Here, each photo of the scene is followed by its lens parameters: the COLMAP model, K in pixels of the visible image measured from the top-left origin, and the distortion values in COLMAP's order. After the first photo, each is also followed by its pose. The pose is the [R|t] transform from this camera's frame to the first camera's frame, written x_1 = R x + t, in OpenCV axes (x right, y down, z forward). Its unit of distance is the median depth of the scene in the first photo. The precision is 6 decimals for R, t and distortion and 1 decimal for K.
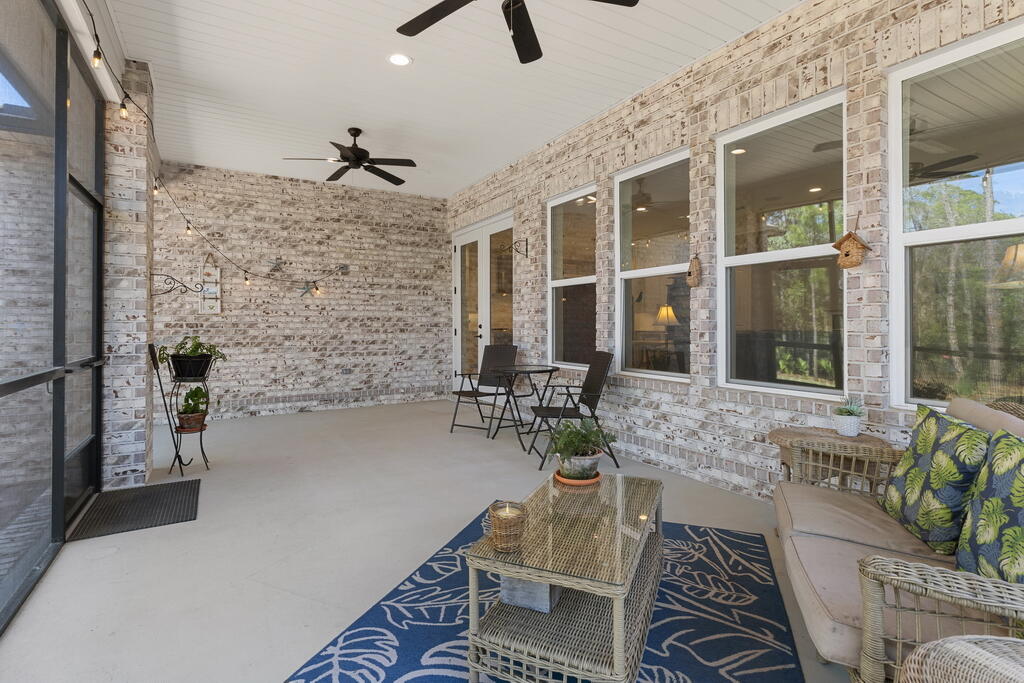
lens RADIAL K [[500.3, 0, 510.2], [0, 500.3, 320.8], [0, 0, 1]] dist [0.001019, 0.000012]
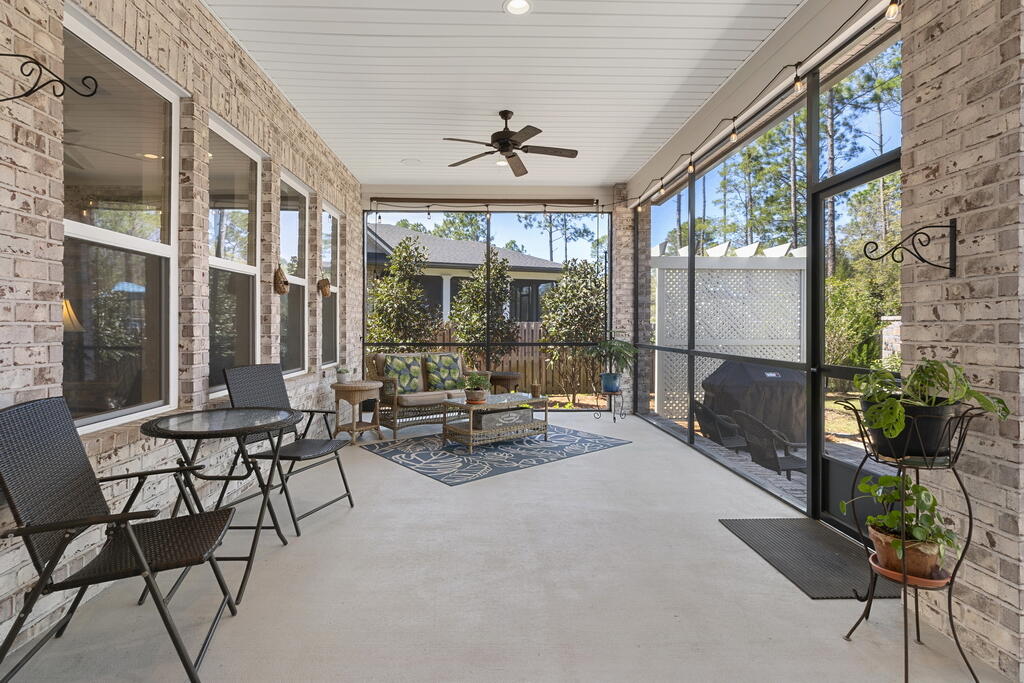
lens RADIAL K [[500.3, 0, 510.2], [0, 500.3, 320.8], [0, 0, 1]] dist [0.001019, 0.000012]
pose [[-0.888954, -0.002995, 0.457987, -0.905337], [-0.009720, 0.999877, -0.012329, 0.001713], [-0.457893, -0.015412, -0.888874, 2.679305]]
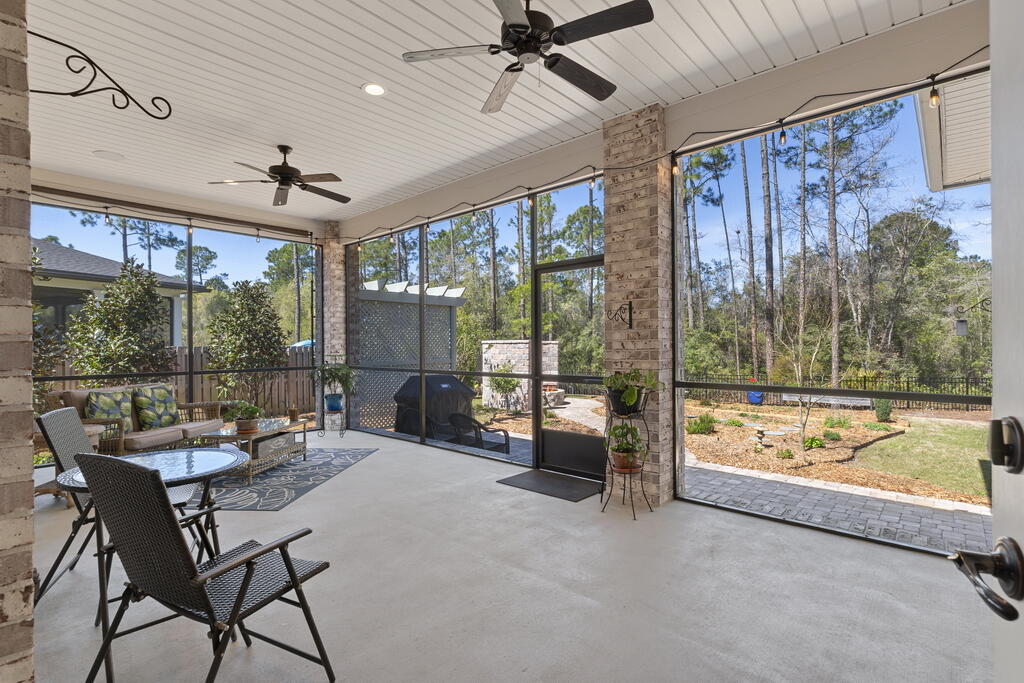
lens RADIAL K [[479.5, 0, 512.0], [0, 479.5, 341.5], [0, 0, 1]] dist [-0.003121, -0.000292]
pose [[-0.950997, -0.001894, -0.309195, -0.273532], [0.003021, 0.999877, -0.015415, -0.018116], [0.309186, -0.015593, -0.950874, 3.071147]]
